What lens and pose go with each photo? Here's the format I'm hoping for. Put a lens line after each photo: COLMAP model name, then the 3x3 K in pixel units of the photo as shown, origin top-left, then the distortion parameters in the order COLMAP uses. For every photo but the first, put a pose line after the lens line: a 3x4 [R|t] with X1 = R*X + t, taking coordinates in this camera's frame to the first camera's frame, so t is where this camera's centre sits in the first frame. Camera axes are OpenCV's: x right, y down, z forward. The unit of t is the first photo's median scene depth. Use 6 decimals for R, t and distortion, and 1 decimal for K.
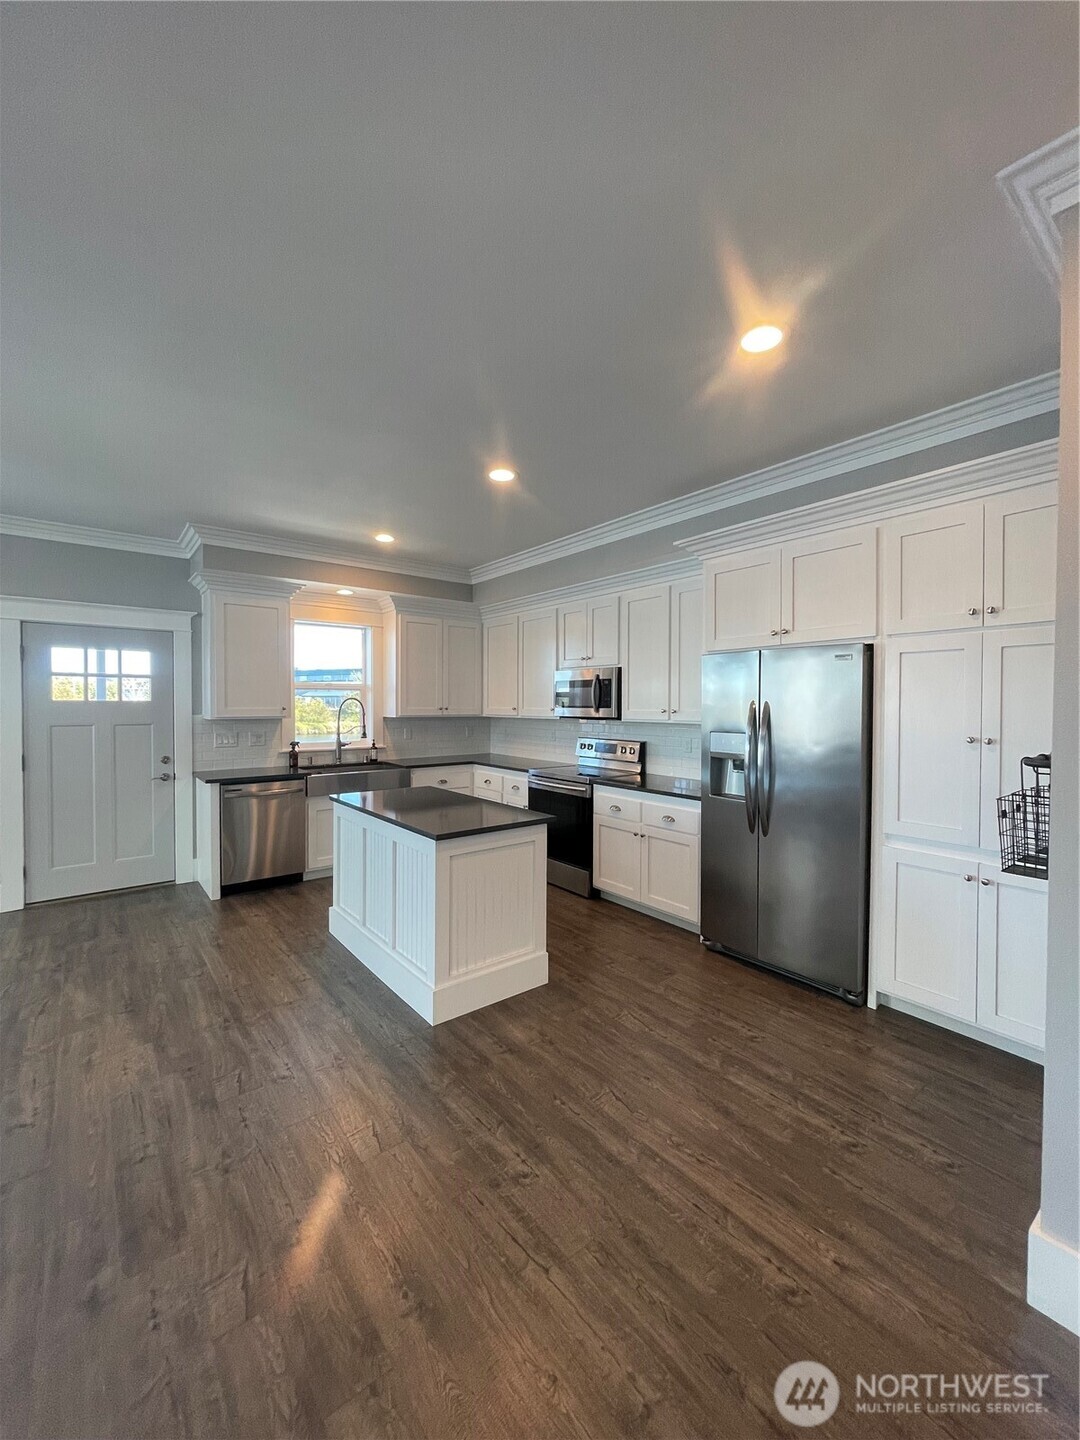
lens RADIAL K [[577.8, 0, 545.2], [0, 577.8, 713.2], [0, 0, 1]] dist [-0.001040, -0.000345]
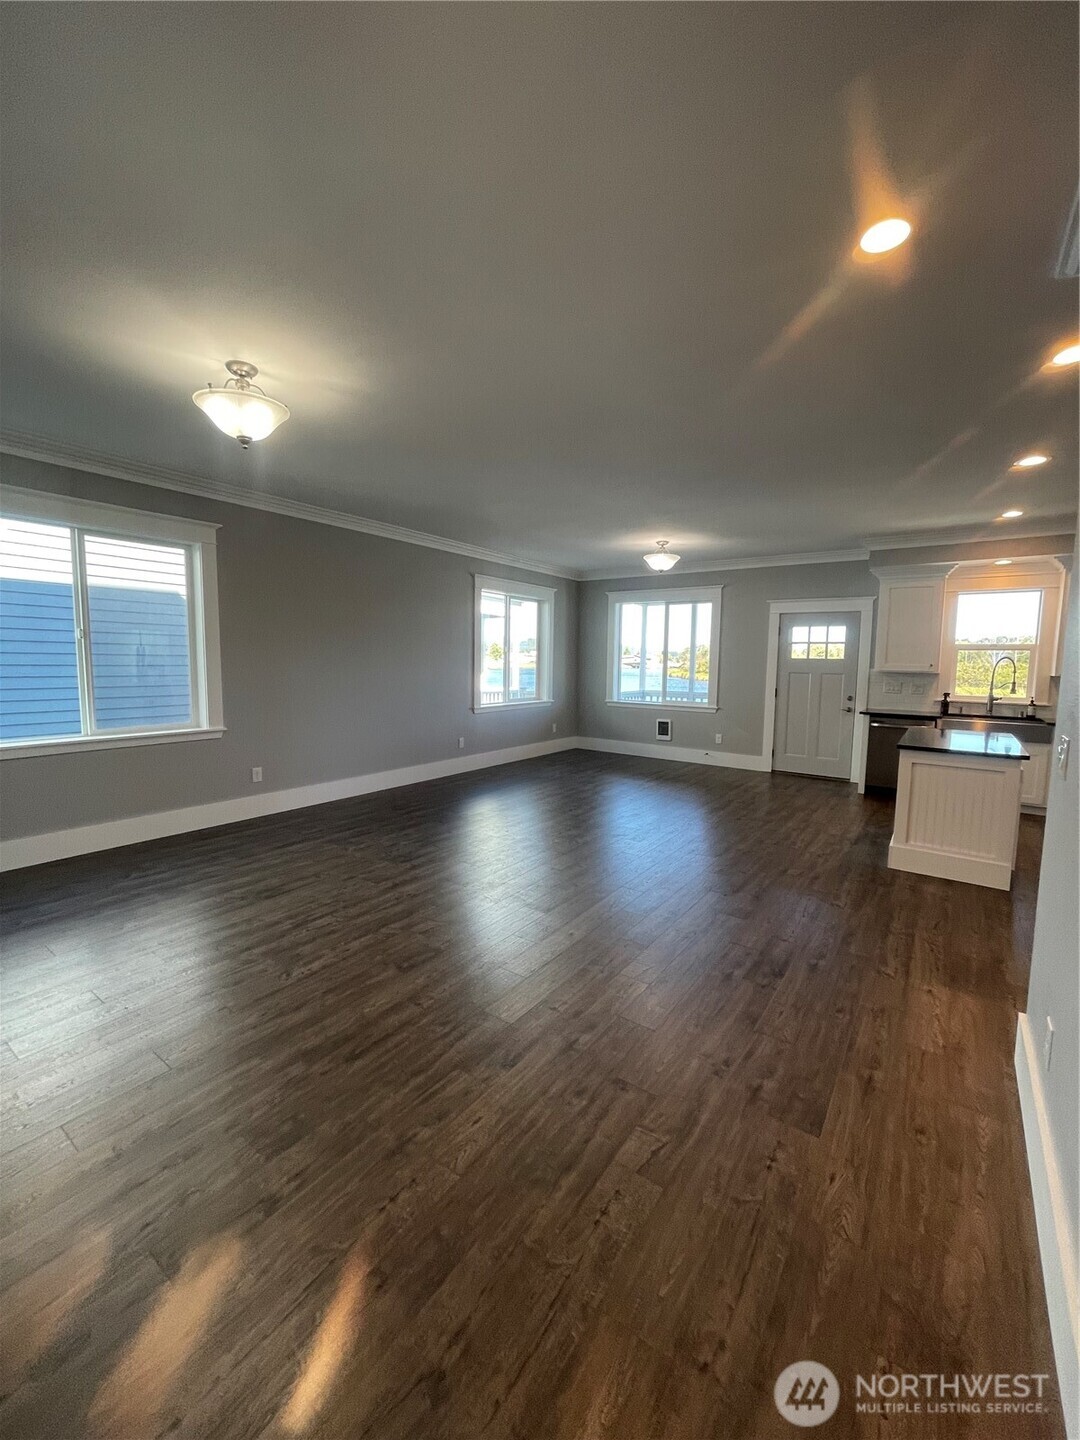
lens RADIAL K [[577.8, 0, 545.2], [0, 577.8, 713.2], [0, 0, 1]] dist [-0.001040, -0.000345]
pose [[0.271685, 0.091234, -0.958052, 0.571274], [-0.033923, 0.995786, 0.085207, 0.018454], [0.961788, 0.009351, 0.273635, -0.173772]]
